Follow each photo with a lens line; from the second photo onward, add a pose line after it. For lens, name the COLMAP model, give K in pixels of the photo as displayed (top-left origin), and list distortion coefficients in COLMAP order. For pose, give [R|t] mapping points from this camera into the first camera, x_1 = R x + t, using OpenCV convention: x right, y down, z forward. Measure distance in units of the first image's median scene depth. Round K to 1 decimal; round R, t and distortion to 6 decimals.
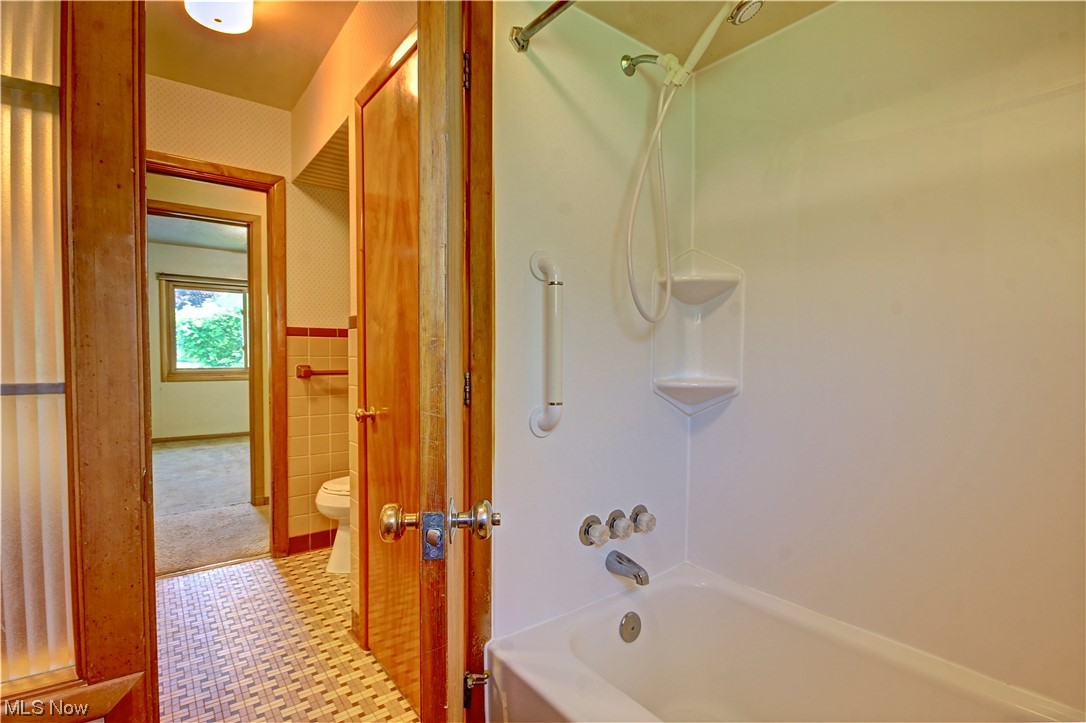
lens RADIAL K [[511.6, 0, 541.8], [0, 511.6, 374.7], [0, 0, 1]] dist [-0.001465, 0.000442]
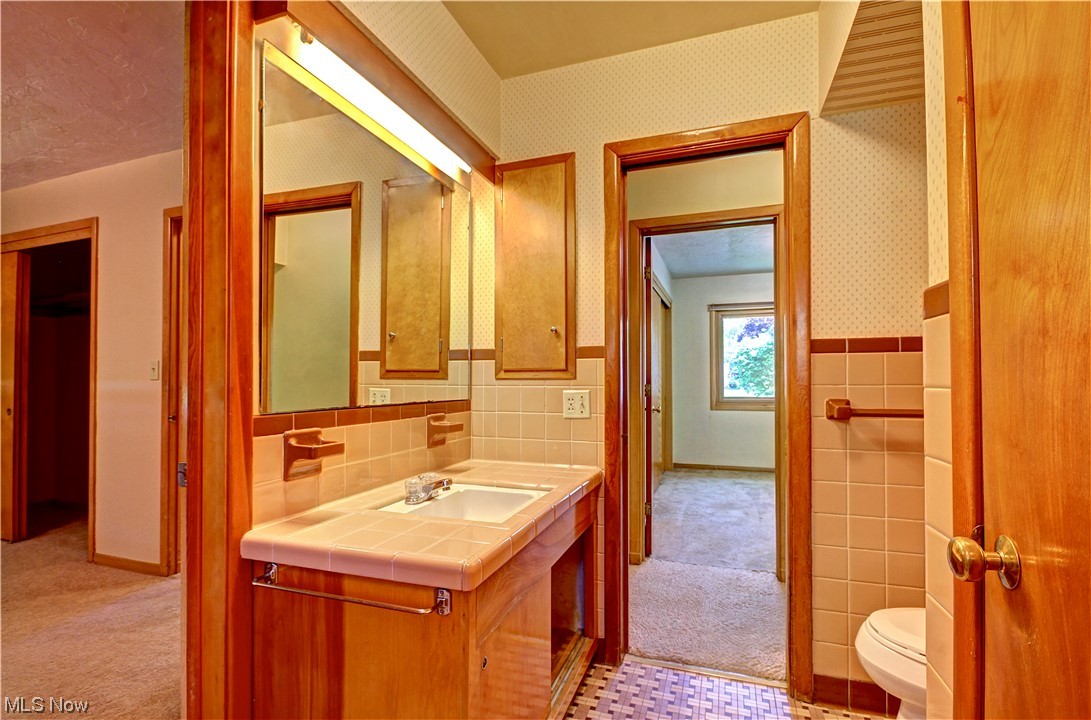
lens RADIAL K [[510.0, 0, 548.2], [0, 510.0, 374.6], [0, 0, 1]] dist [0.011273, -0.013063]
pose [[0.547152, -0.020129, -0.836792, -0.140852], [-0.025771, 0.998832, -0.040878, -0.014314], [0.836637, 0.043931, 0.545994, 0.369801]]
